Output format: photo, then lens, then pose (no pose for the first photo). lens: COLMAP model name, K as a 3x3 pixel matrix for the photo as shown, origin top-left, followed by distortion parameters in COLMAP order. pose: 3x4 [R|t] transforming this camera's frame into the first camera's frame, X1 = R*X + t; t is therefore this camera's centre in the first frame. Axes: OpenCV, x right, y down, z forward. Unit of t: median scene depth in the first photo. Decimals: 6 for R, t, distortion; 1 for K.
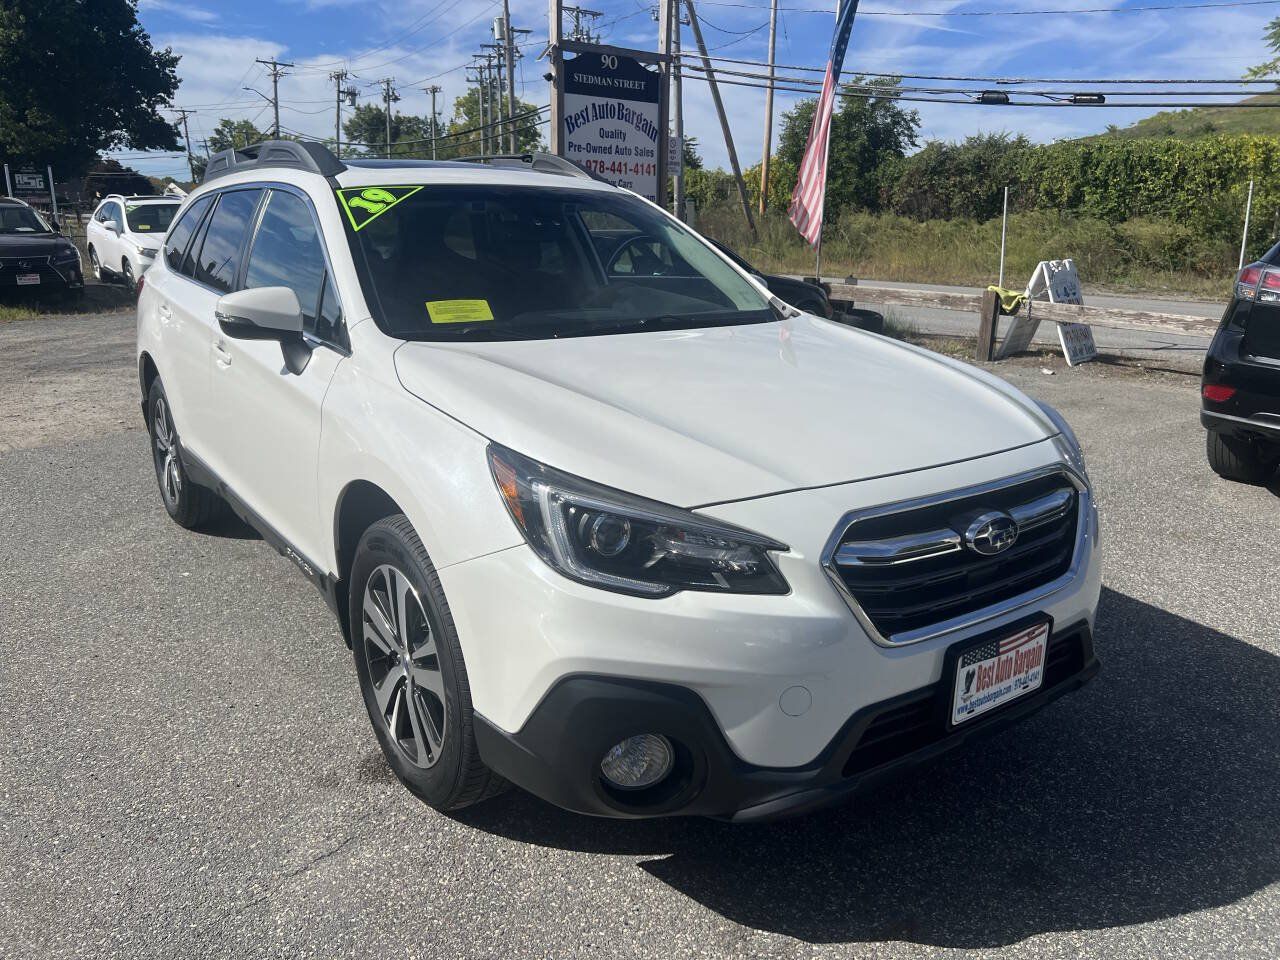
lens RADIAL K [[975.6, 0, 640.0], [0, 975.6, 480.0], [0, 0, 1]] dist [0.043726, -0.050295]
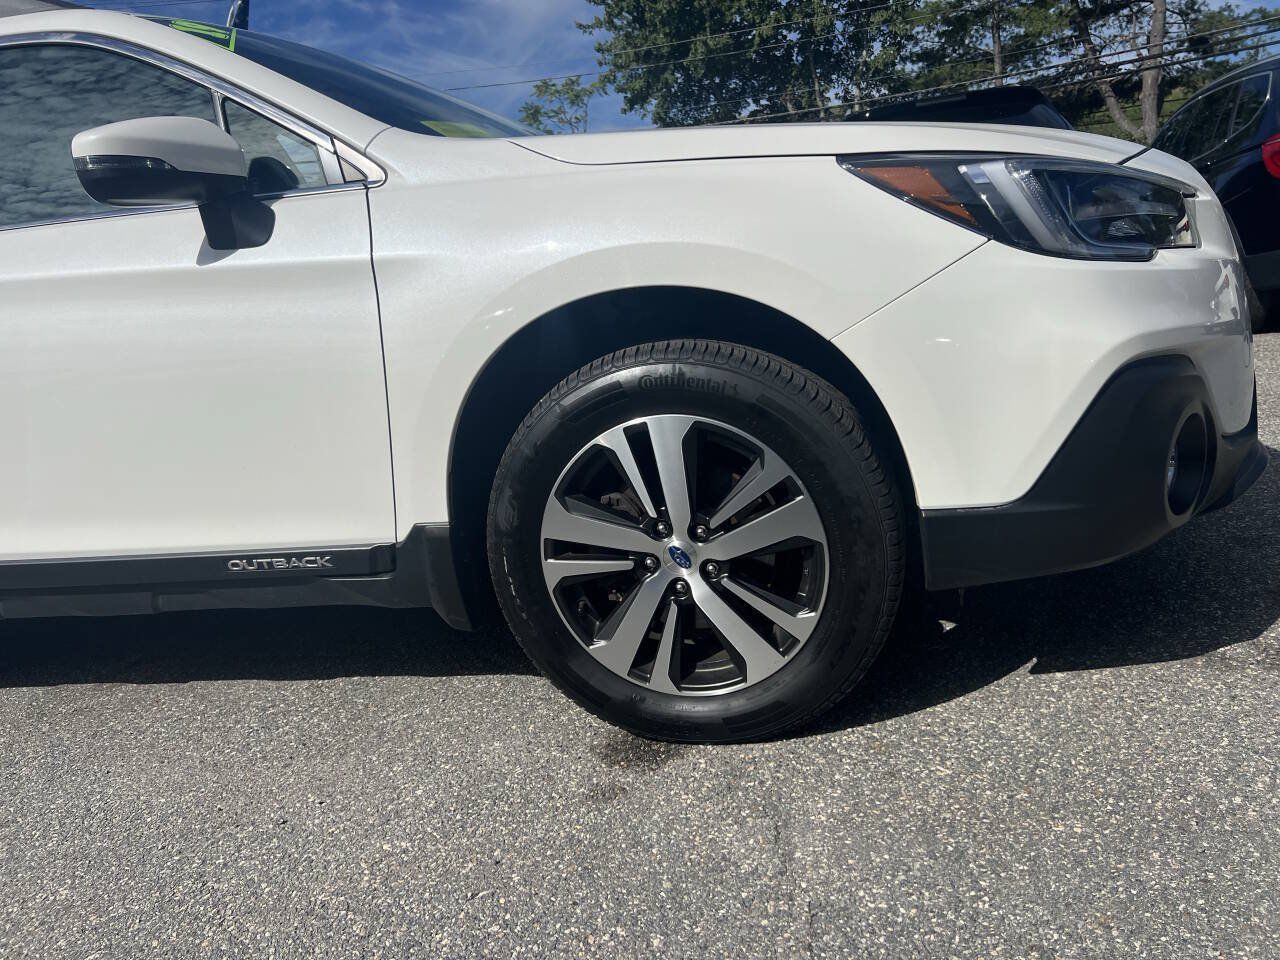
lens RADIAL K [[1000.7, 0, 640.0], [0, 1000.7, 480.0], [0, 0, 1]] dist [0.046492, -0.069253]
pose [[0.770954, -0.256106, 0.583129, -0.143350], [0.310486, 0.950552, 0.006983, 0.026462], [-0.556083, 0.175670, 0.812350, 0.096378]]
